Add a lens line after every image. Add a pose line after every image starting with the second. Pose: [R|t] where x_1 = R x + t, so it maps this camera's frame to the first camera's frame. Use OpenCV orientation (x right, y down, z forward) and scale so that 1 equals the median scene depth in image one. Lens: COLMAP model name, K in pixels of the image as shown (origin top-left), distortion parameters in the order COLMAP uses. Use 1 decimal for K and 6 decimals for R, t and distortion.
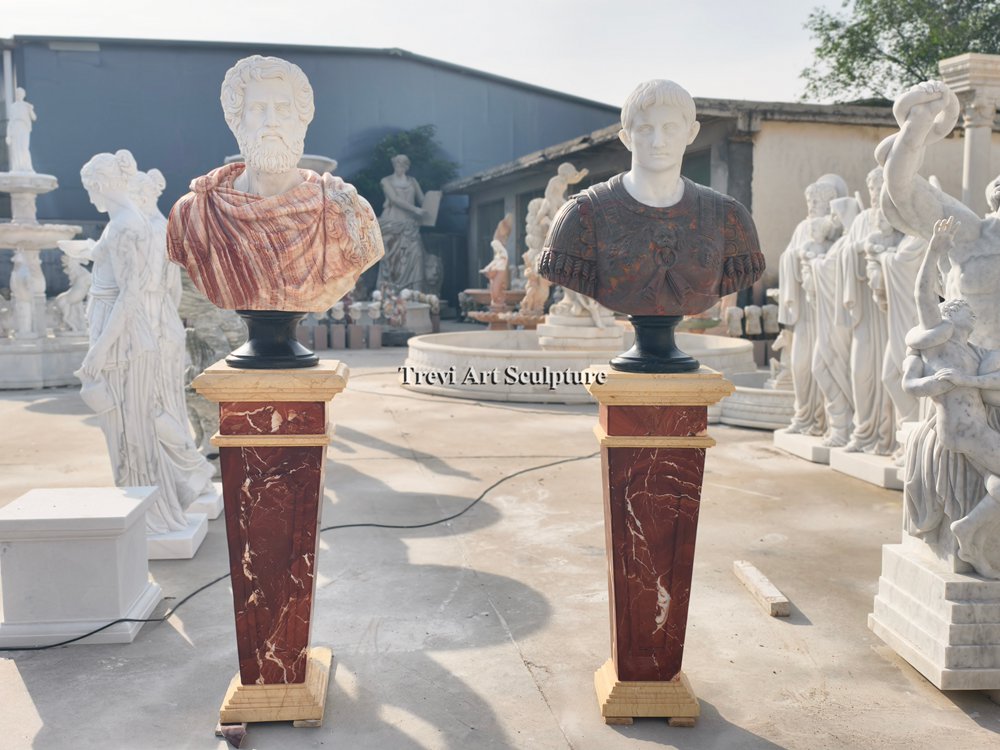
lens RADIAL K [[1034.3, 0, 504.9], [0, 1034.3, 379.4], [0, 0, 1]] dist [-0.005851, 0.000000]
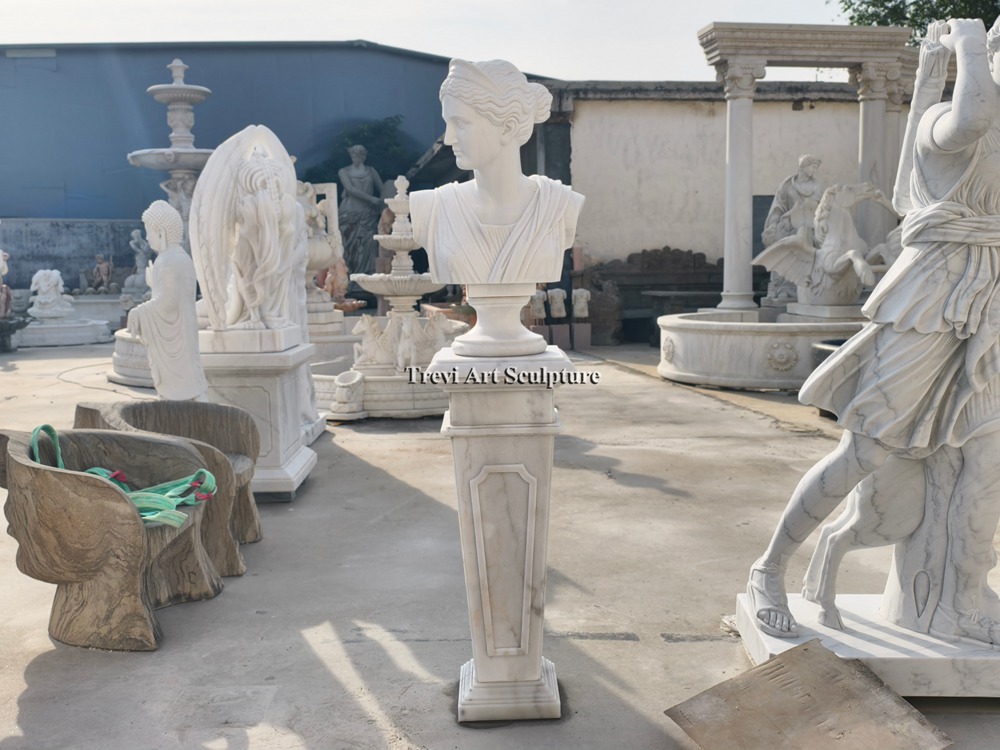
lens RADIAL K [[1034.3, 0, 504.1], [0, 1034.3, 370.4], [0, 0, 1]] dist [-0.005851, 0.000000]
pose [[0.991393, -0.004201, -0.130853, 0.304552], [0.004692, 0.999983, 0.003447, 0.001323], [0.130836, -0.004031, 0.991396, 0.021649]]
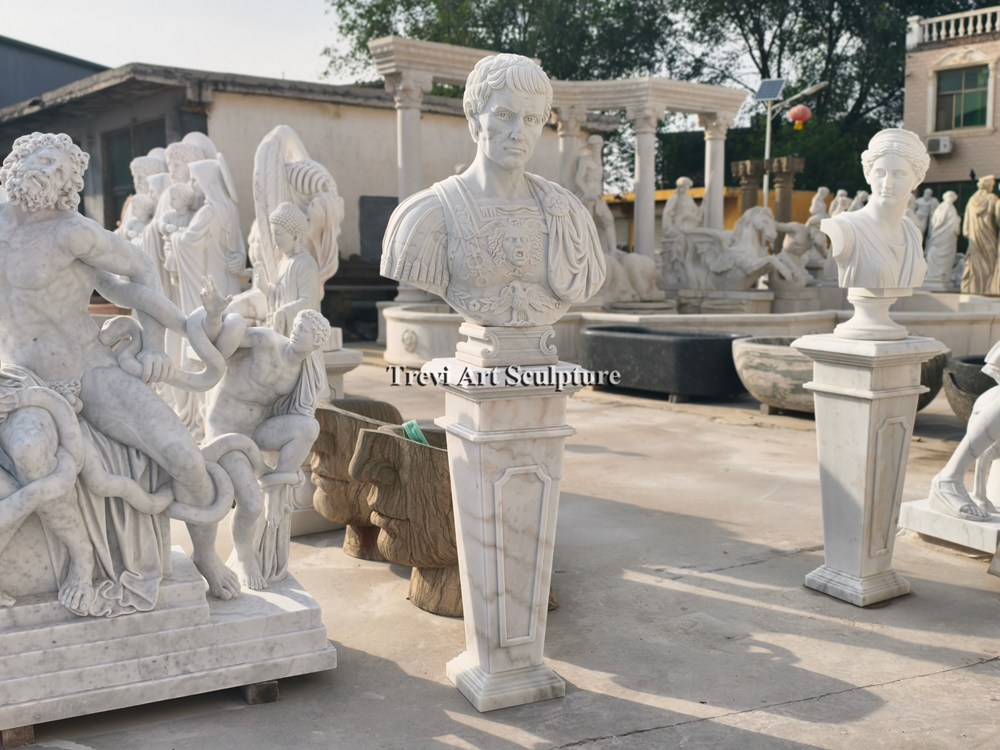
lens RADIAL K [[1034.3, 0, 500.8], [0, 1034.3, 377.6], [0, 0, 1]] dist [-0.005851, 0.000000]
pose [[0.920501, -0.048145, 0.387762, 0.106997], [0.039245, 0.998753, 0.030843, -0.003011], [-0.388763, -0.013173, 0.921243, 0.004490]]
